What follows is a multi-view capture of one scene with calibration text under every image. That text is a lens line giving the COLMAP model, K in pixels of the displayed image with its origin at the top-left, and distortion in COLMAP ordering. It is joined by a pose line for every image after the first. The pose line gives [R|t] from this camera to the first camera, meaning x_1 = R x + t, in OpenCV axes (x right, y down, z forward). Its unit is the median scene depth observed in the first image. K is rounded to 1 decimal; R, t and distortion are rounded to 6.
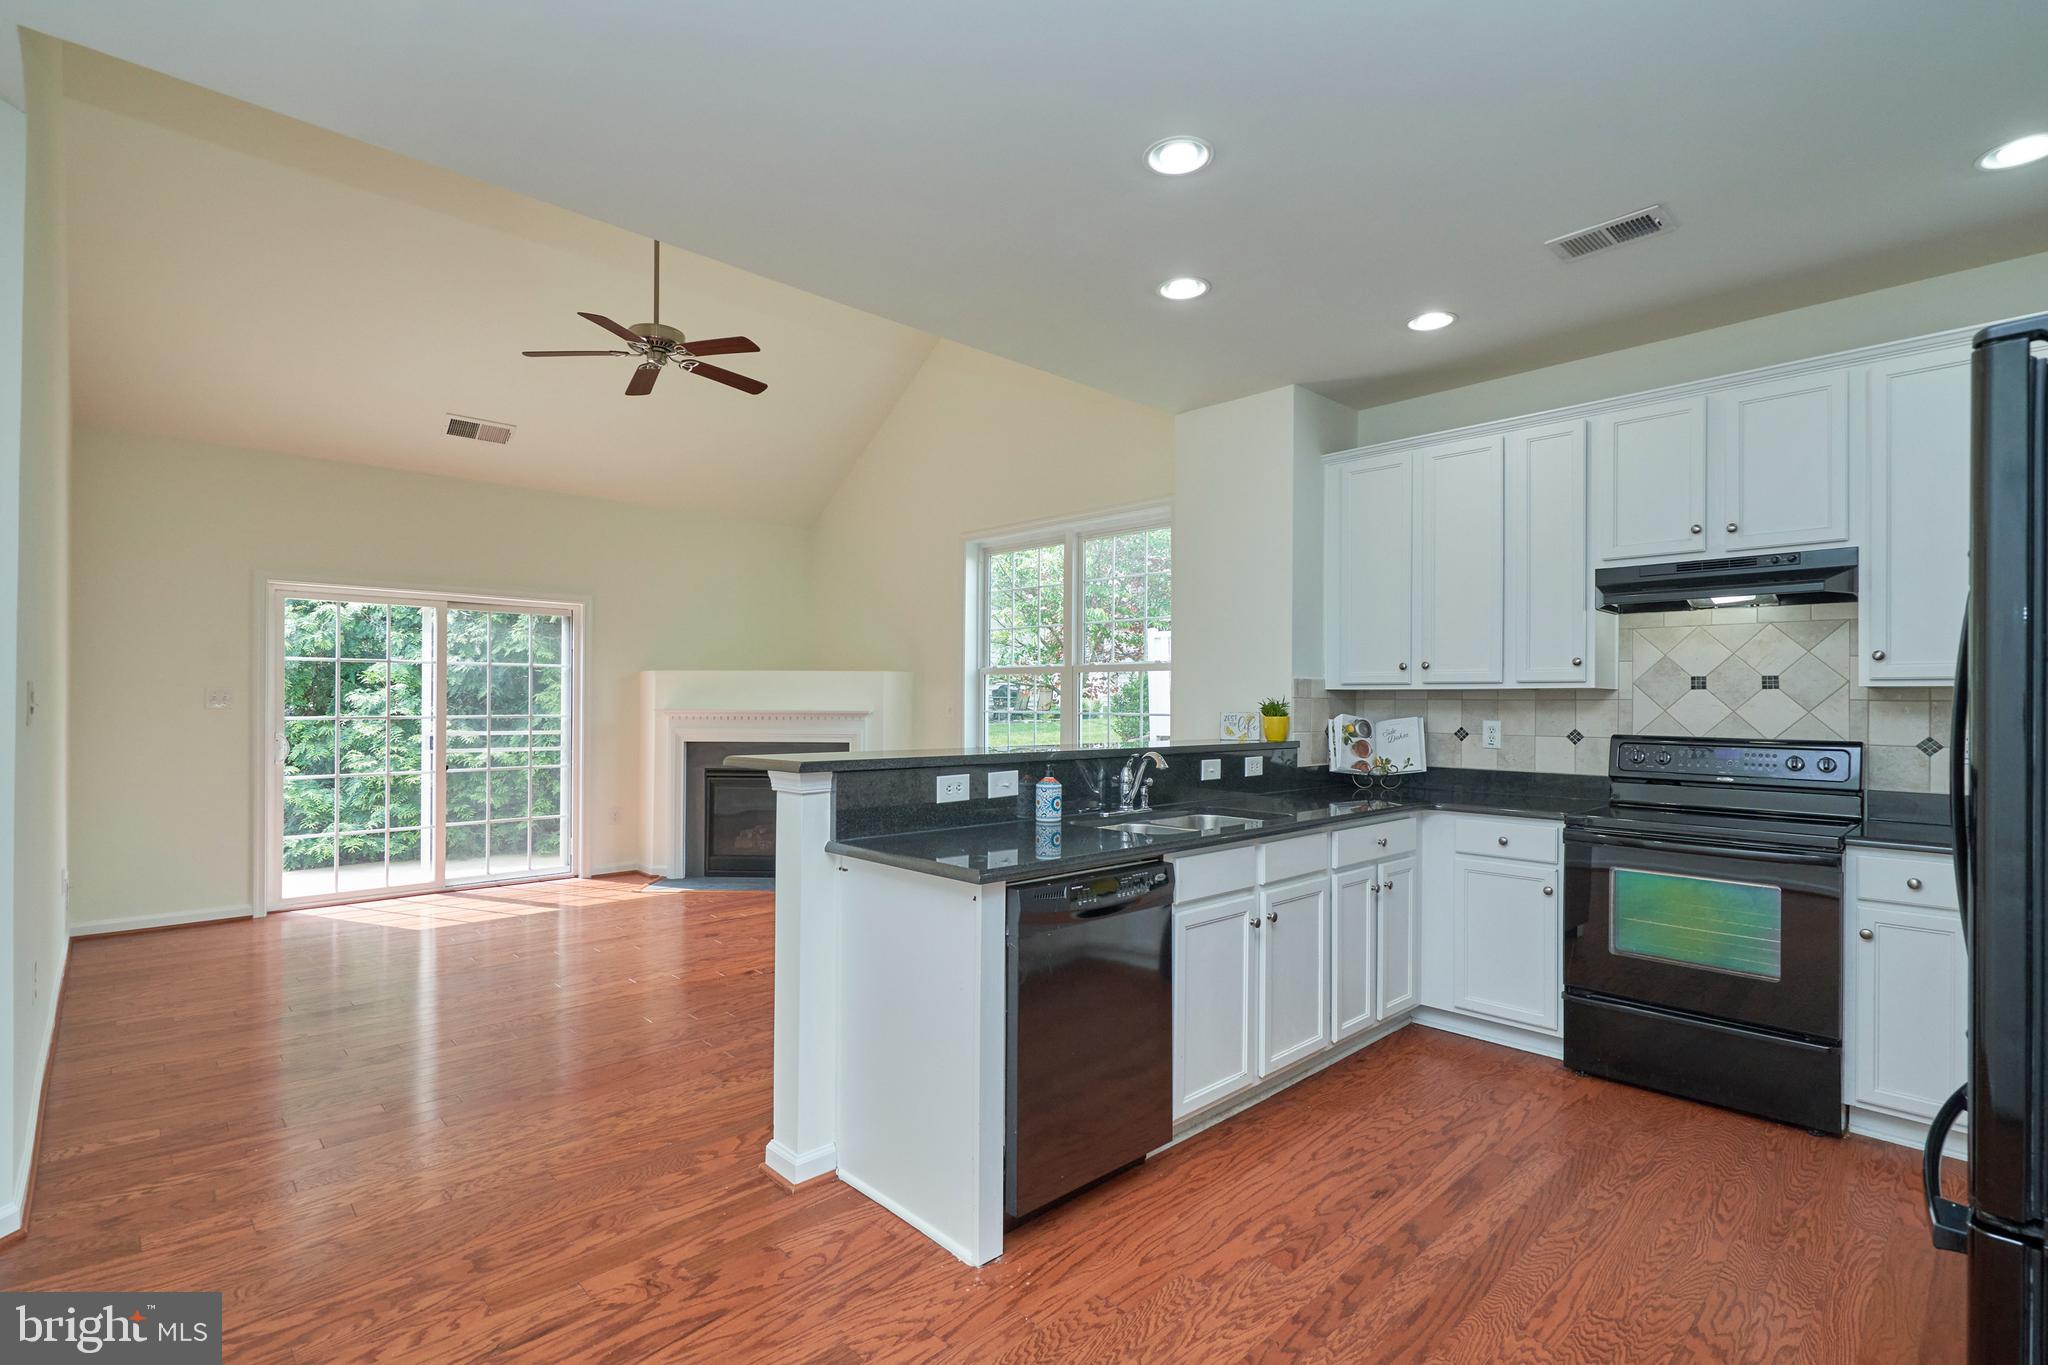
lens RADIAL K [[961.8, 0, 1017.5], [0, 961.8, 690.6], [0, 0, 1]] dist [0.000600, 0.000015]
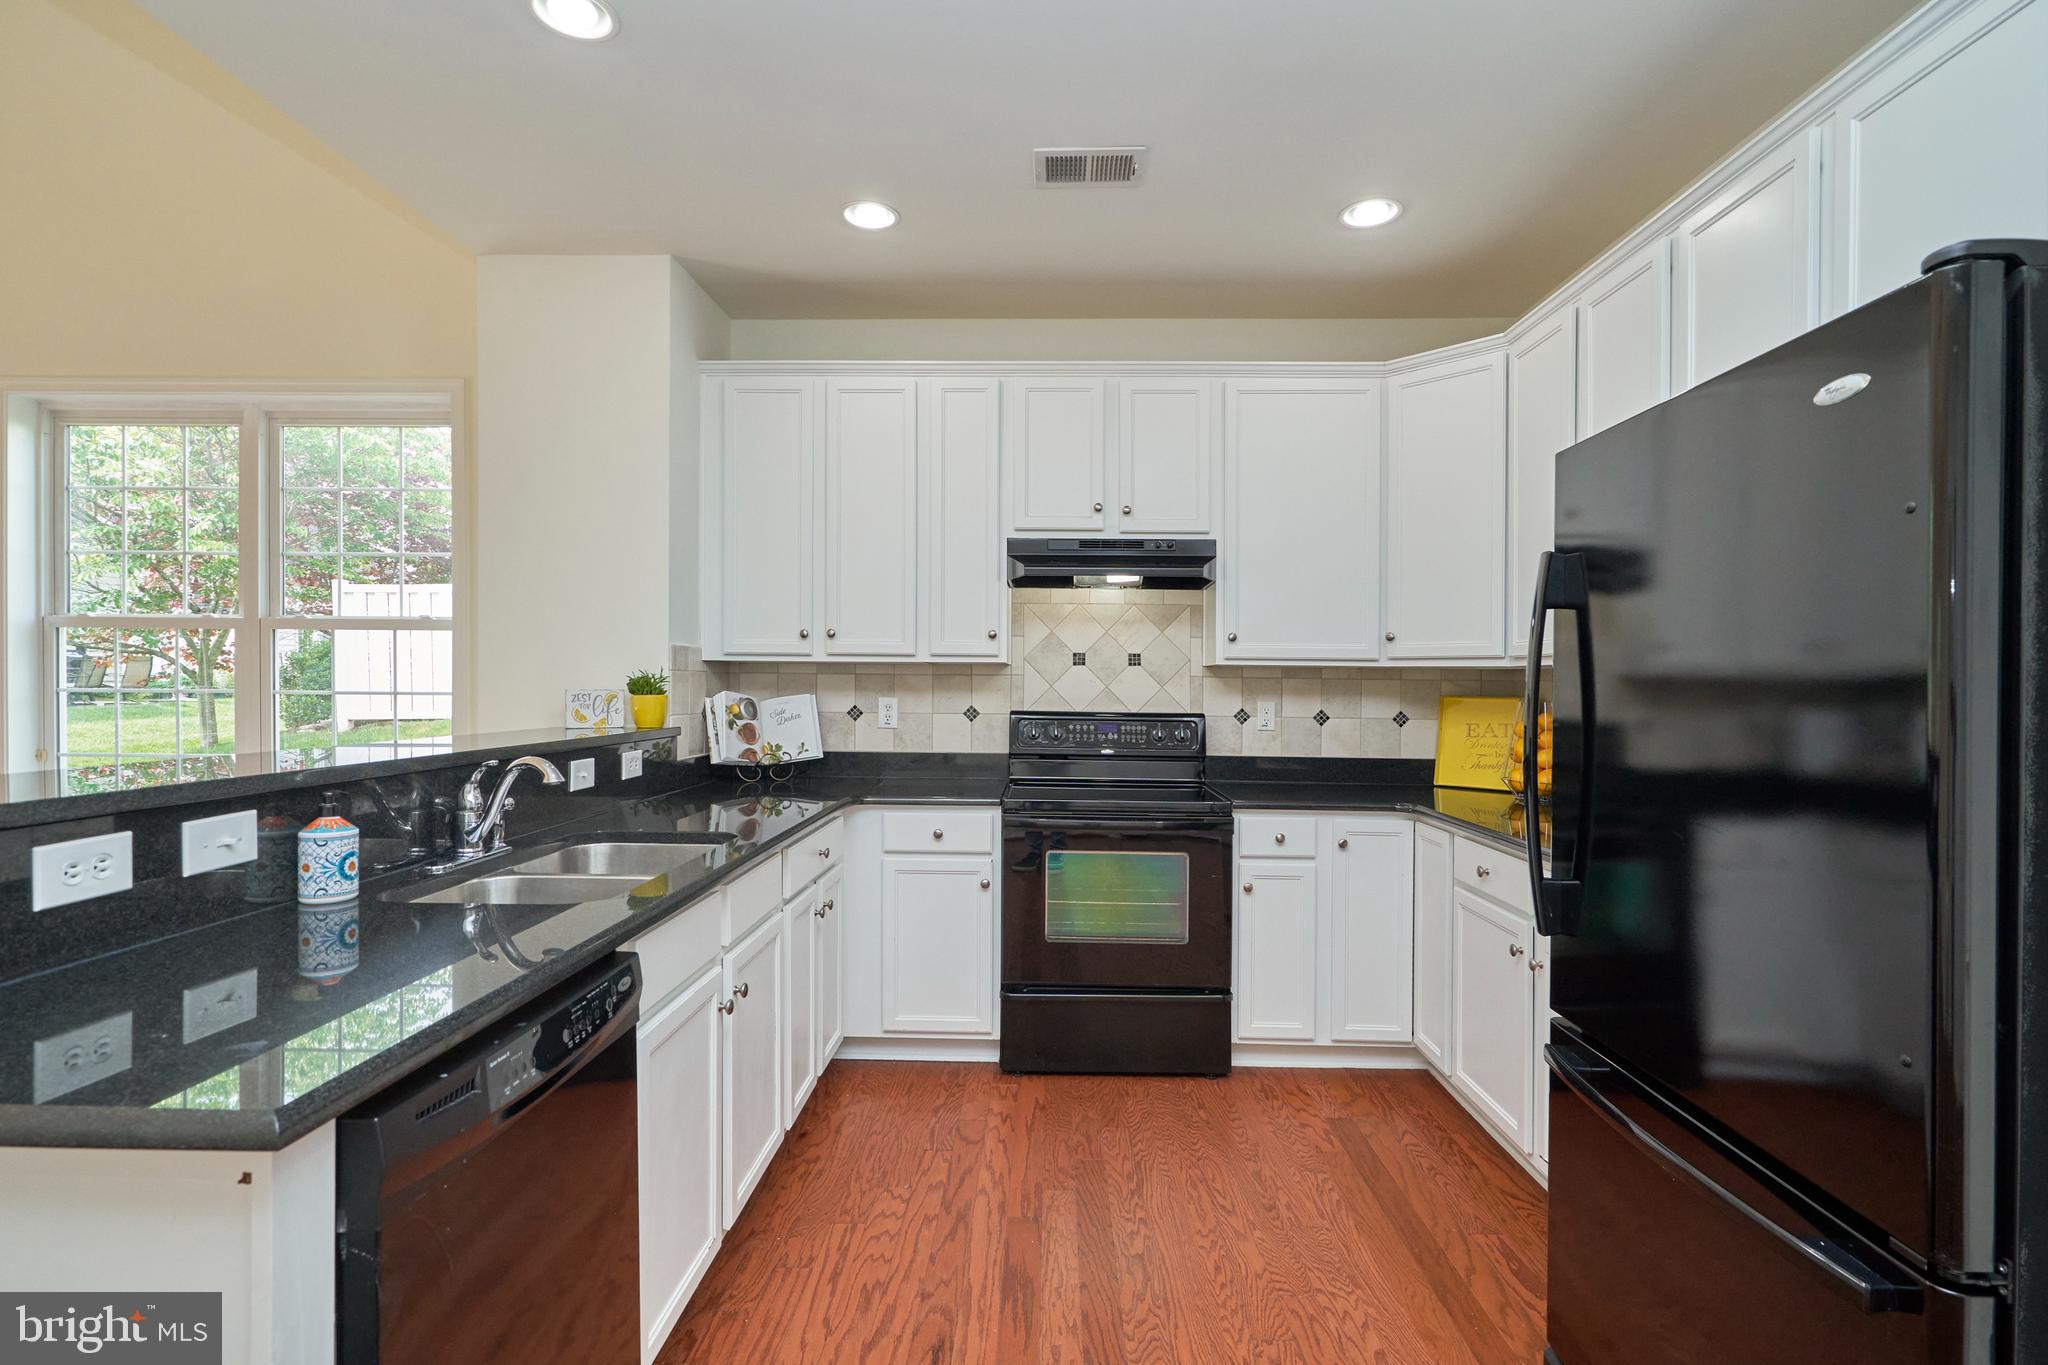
lens RADIAL K [[958.6, 0, 1038.8], [0, 958.6, 690.5], [0, 0, 1]] dist [-0.000786, 0.000522]
pose [[0.701905, -0.005231, 0.712251, -0.055420], [-0.013041, 0.999711, 0.020194, 0.005010], [-0.712151, -0.023462, 0.701634, 0.299651]]
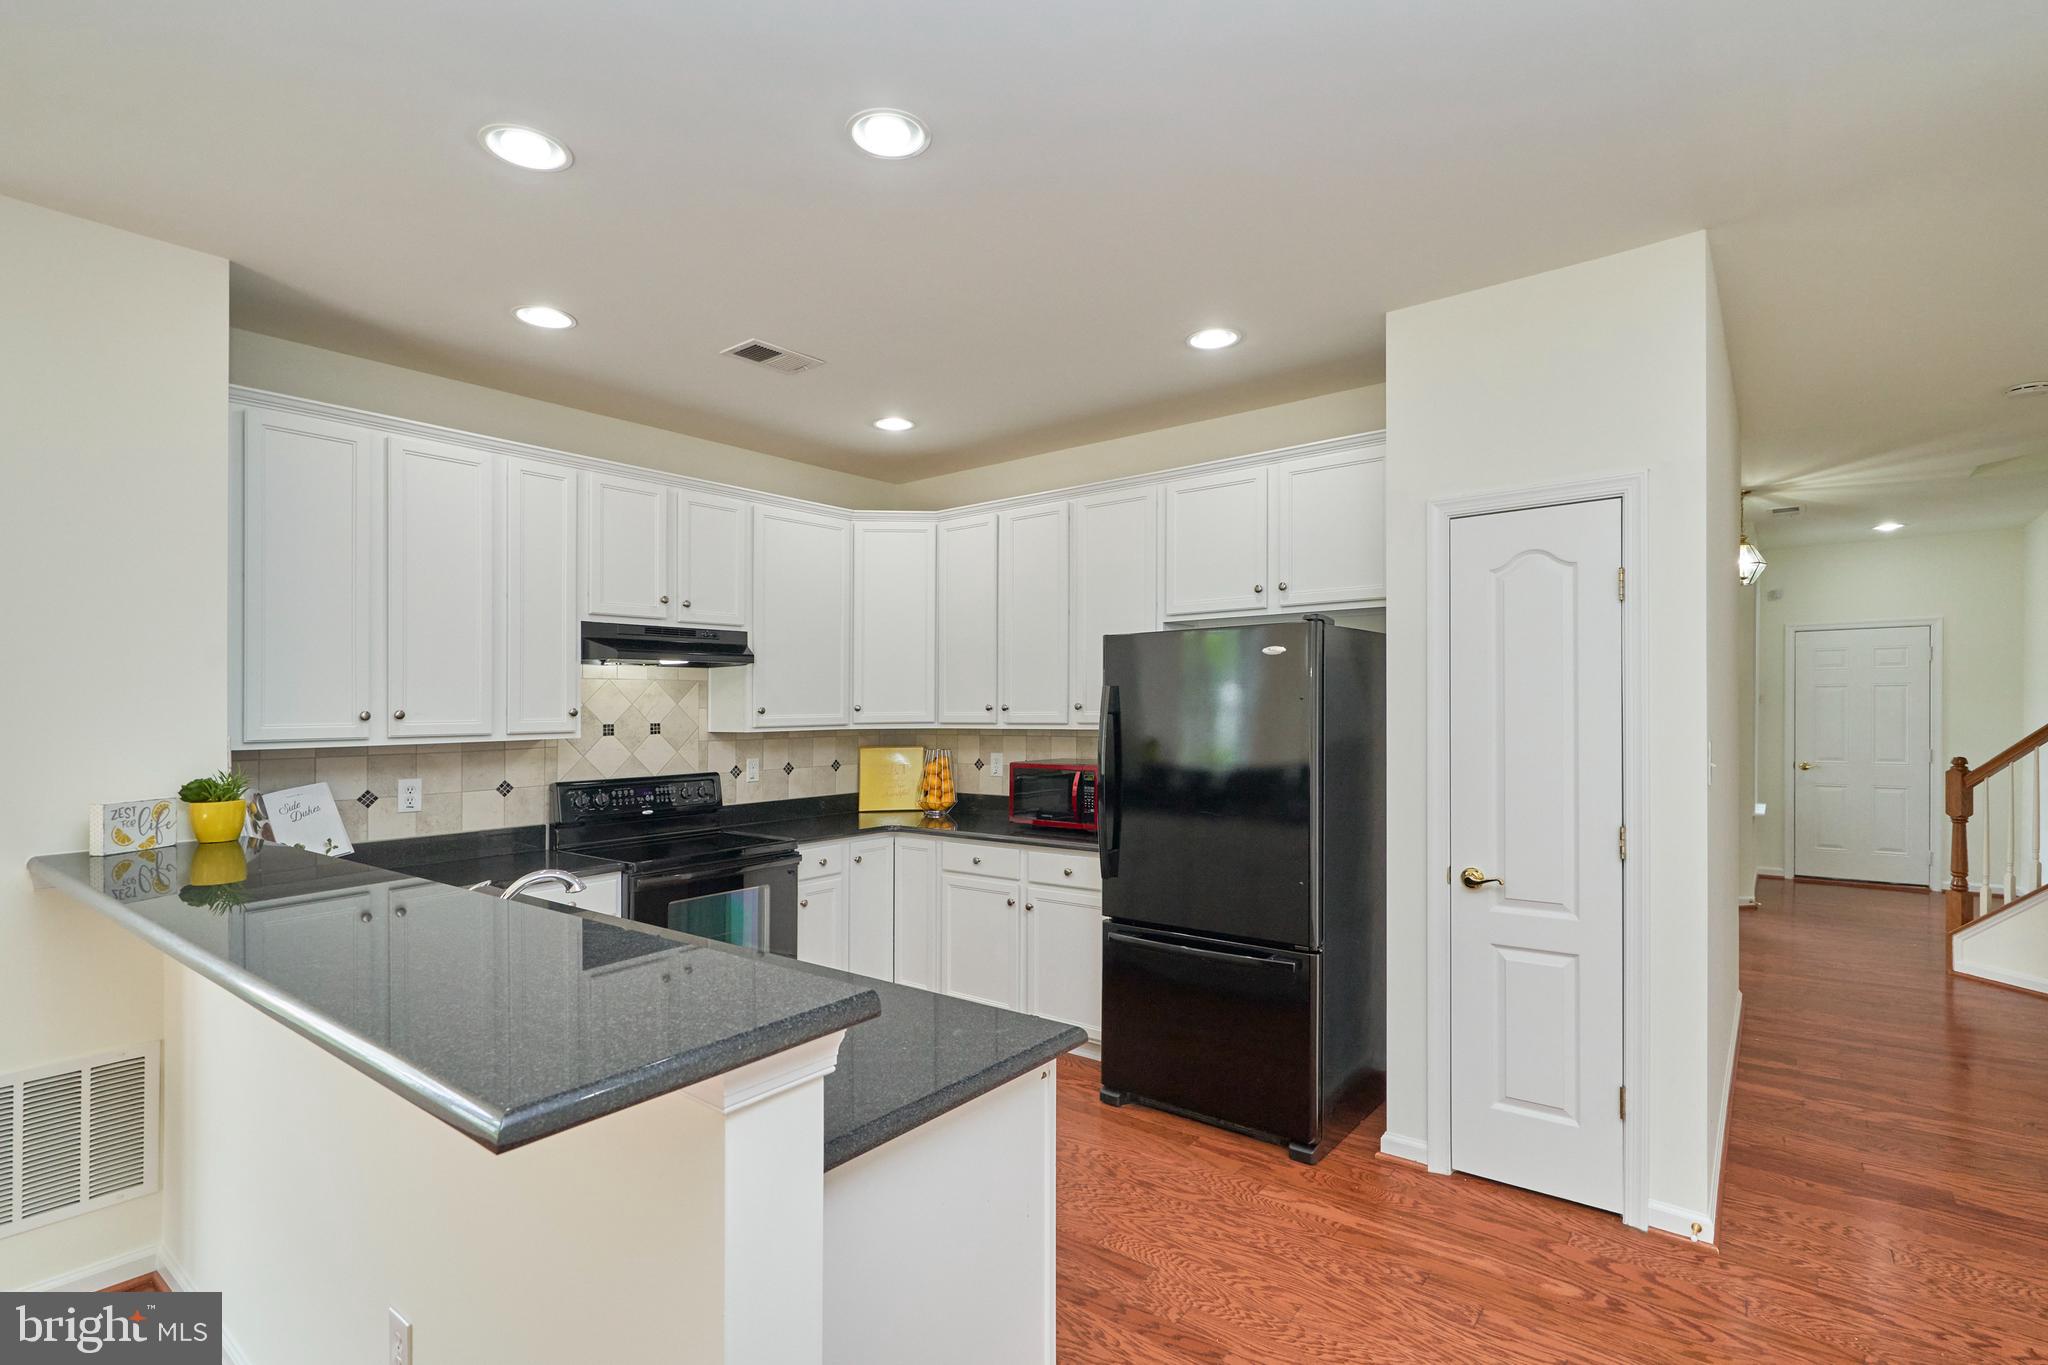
lens RADIAL K [[957.3, 0, 1025.3], [0, 957.3, 718.3], [0, 0, 1]] dist [-0.000084, 0.000704]
pose [[-0.149820, -0.017922, 0.988551, -0.455246], [-0.001074, 0.999838, 0.017964, -0.041221], [-0.988713, 0.001630, -0.149815, 0.670466]]
